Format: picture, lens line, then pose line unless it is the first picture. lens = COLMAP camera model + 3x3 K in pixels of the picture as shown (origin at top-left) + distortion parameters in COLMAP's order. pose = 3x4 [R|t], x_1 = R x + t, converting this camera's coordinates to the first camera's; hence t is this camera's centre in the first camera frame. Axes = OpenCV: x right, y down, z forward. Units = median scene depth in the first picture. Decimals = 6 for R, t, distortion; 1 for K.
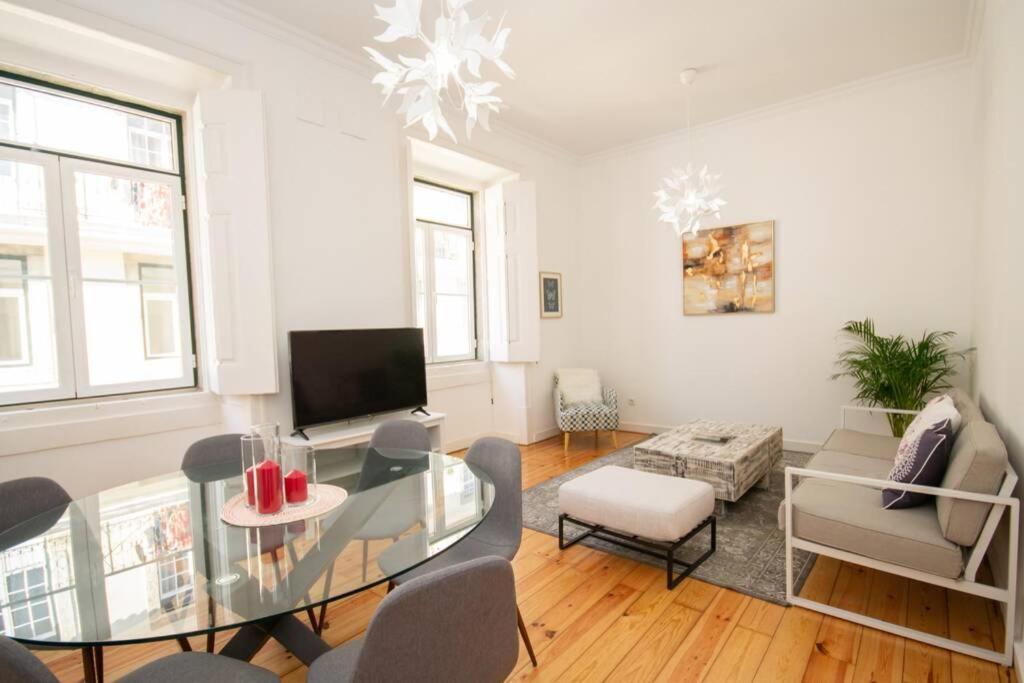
lens RADIAL K [[497.6, 0, 512.0], [0, 497.6, 341.5], [0, 0, 1]] dist [0.000251, 0.000341]
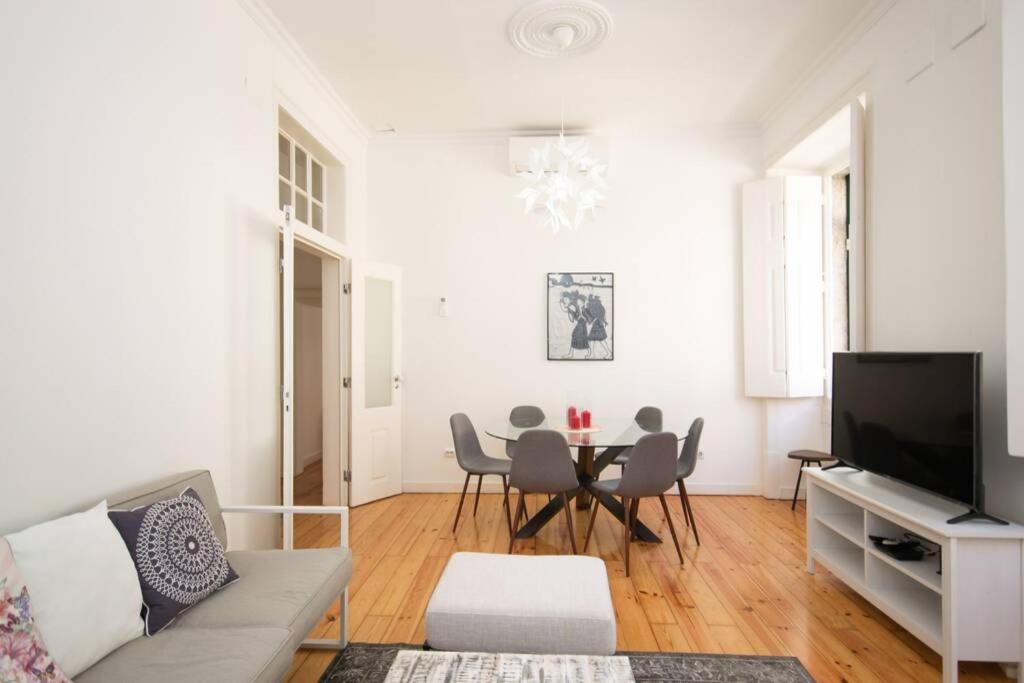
lens RADIAL K [[557.2, 0, 510.9], [0, 557.2, 343.9], [0, 0, 1]] dist [0.015032, -0.000260]
pose [[-0.800984, 0.026850, -0.598083, 0.430747], [0.008797, 0.999414, 0.033086, -0.048237], [0.598621, 0.021240, -0.800751, 0.948480]]
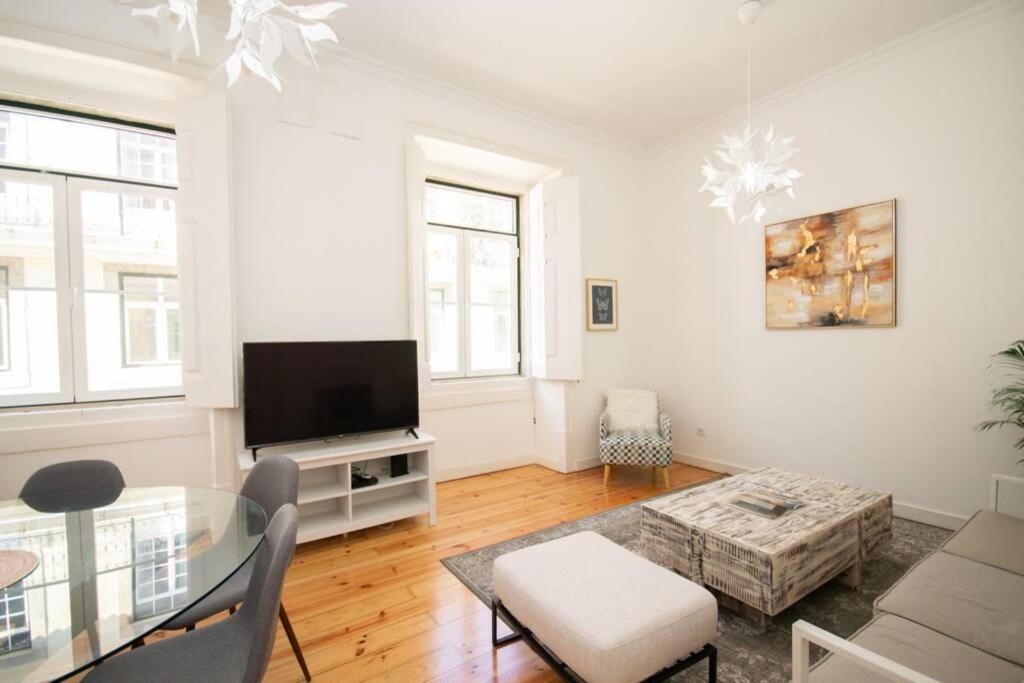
lens RADIAL K [[455.8, 0, 511.5], [0, 455.8, 344.0], [0, 0, 1]] dist [-0.001528, -0.000054]
pose [[0.958046, 0.018355, -0.286027, 0.180384], [-0.022329, 0.999694, -0.010640, -0.013147], [0.285744, 0.016580, 0.958162, 0.206344]]
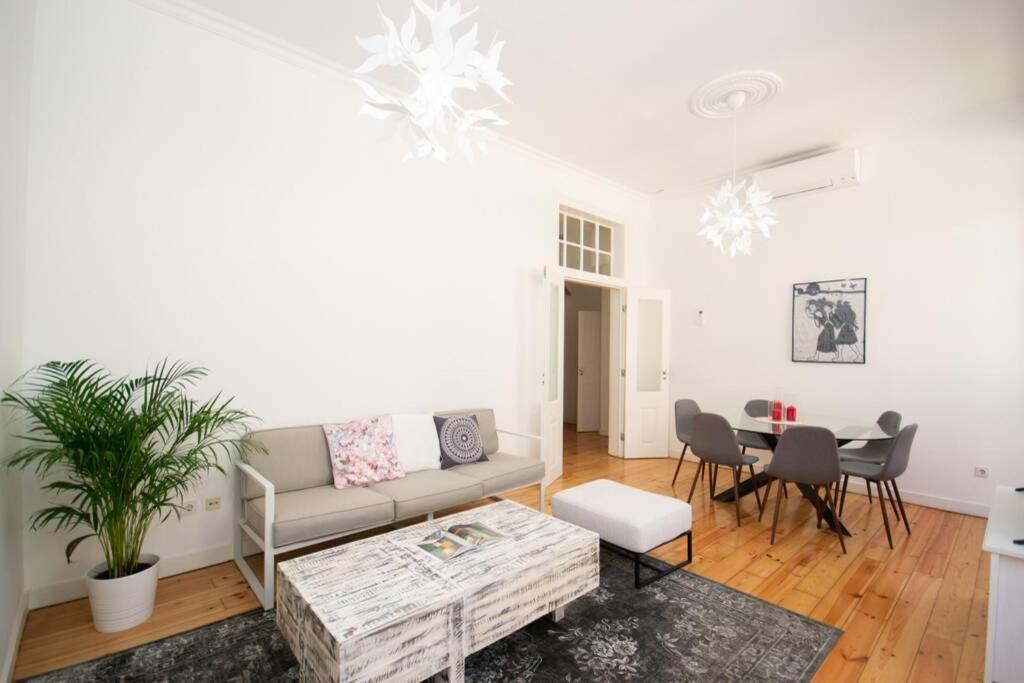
lens RADIAL K [[455.8, 0, 511.5], [0, 455.8, 344.0], [0, 0, 1]] dist [-0.001528, -0.000054]
pose [[-0.989044, 0.021601, 0.146035, 0.192064], [0.023809, 0.999627, 0.013388, -0.046633], [-0.145691, 0.016718, -0.989189, 1.186372]]
